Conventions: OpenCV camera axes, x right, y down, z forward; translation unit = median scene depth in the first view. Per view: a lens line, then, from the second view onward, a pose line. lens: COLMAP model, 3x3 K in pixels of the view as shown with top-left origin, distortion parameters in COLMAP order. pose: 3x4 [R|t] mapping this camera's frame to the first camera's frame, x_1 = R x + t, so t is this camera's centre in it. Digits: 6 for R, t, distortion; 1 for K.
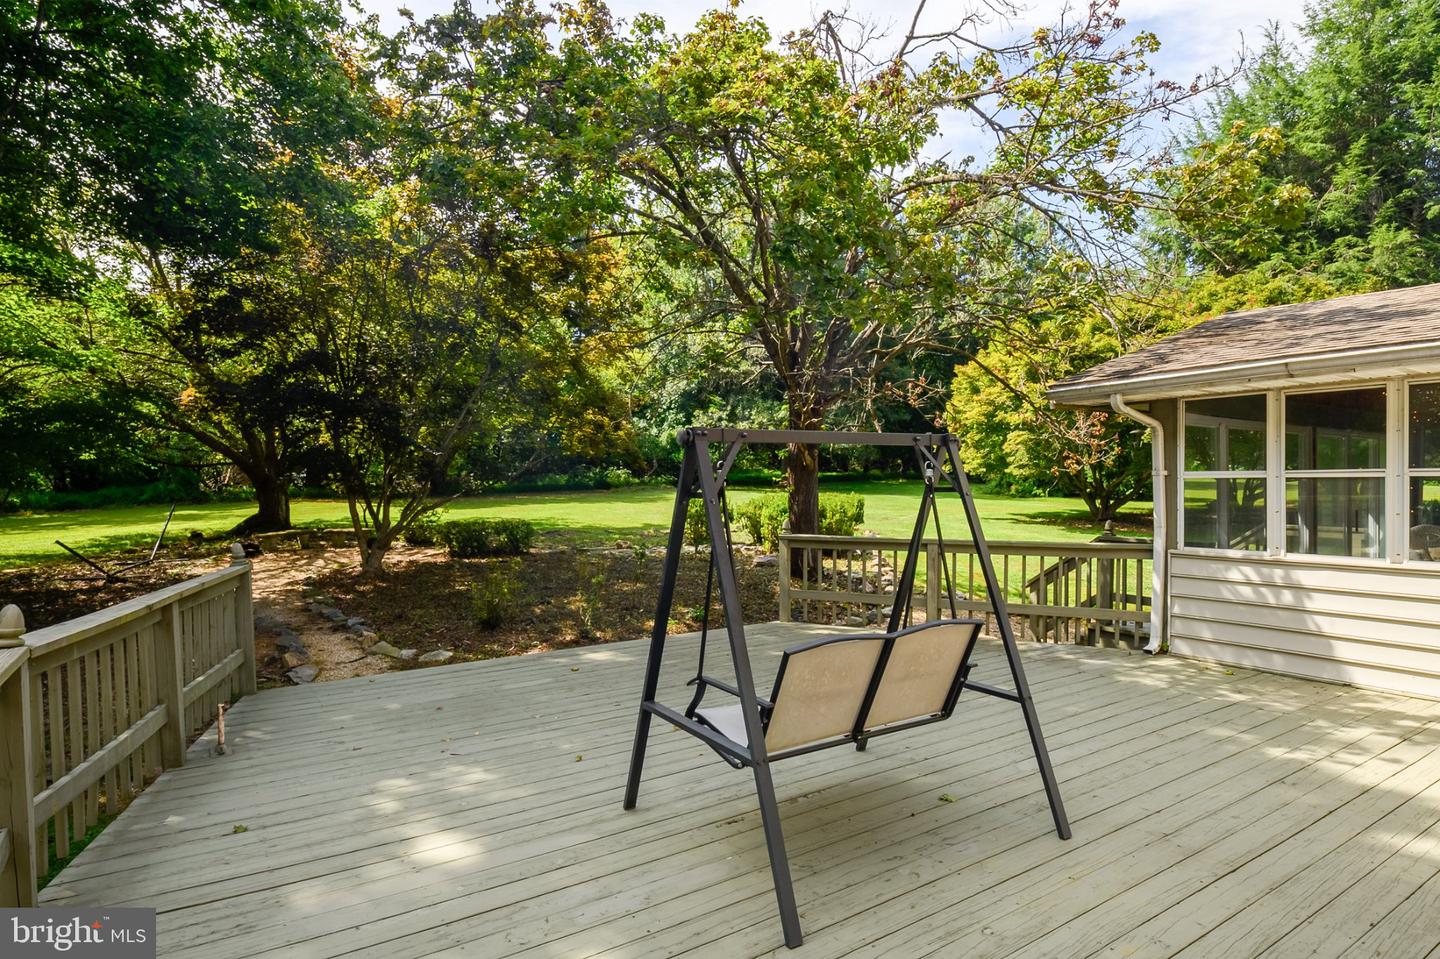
lens RADIAL K [[778.8, 0, 720.0], [0, 778.8, 479.5], [0, 0, 1]] dist [0.000152, -0.000041]
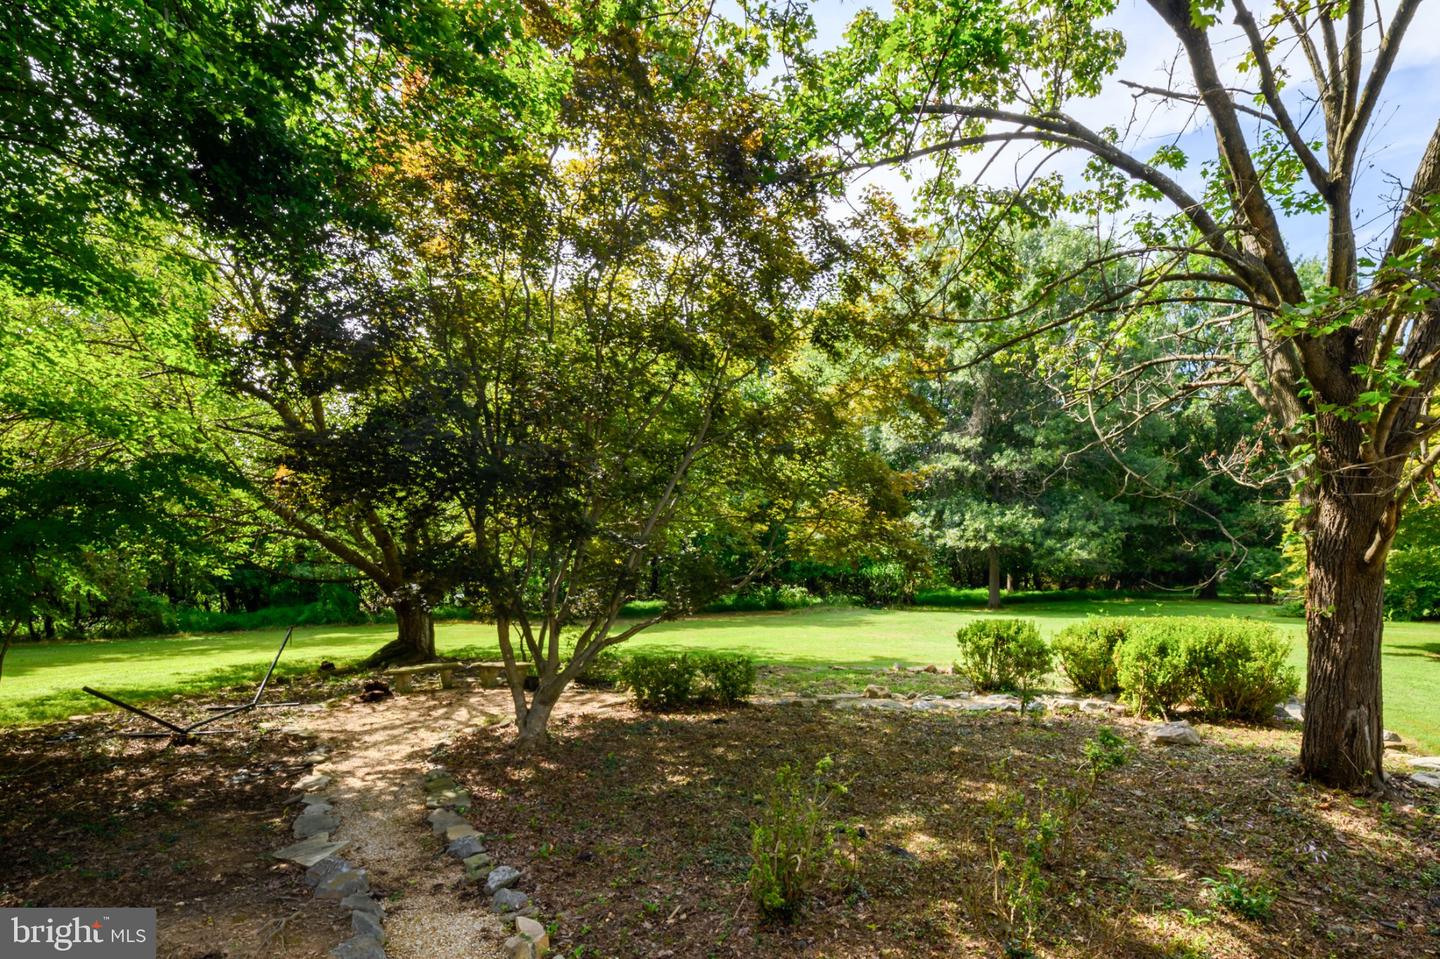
lens RADIAL K [[786.8, 0, 720.1], [0, 786.8, 593.0], [0, 0, 1]] dist [-0.000789, -0.000085]
pose [[0.983628, -0.002351, -0.180198, -0.149157], [0.000643, 0.999954, -0.009534, 0.004246], [0.180212, 0.009262, 0.983584, 0.327078]]
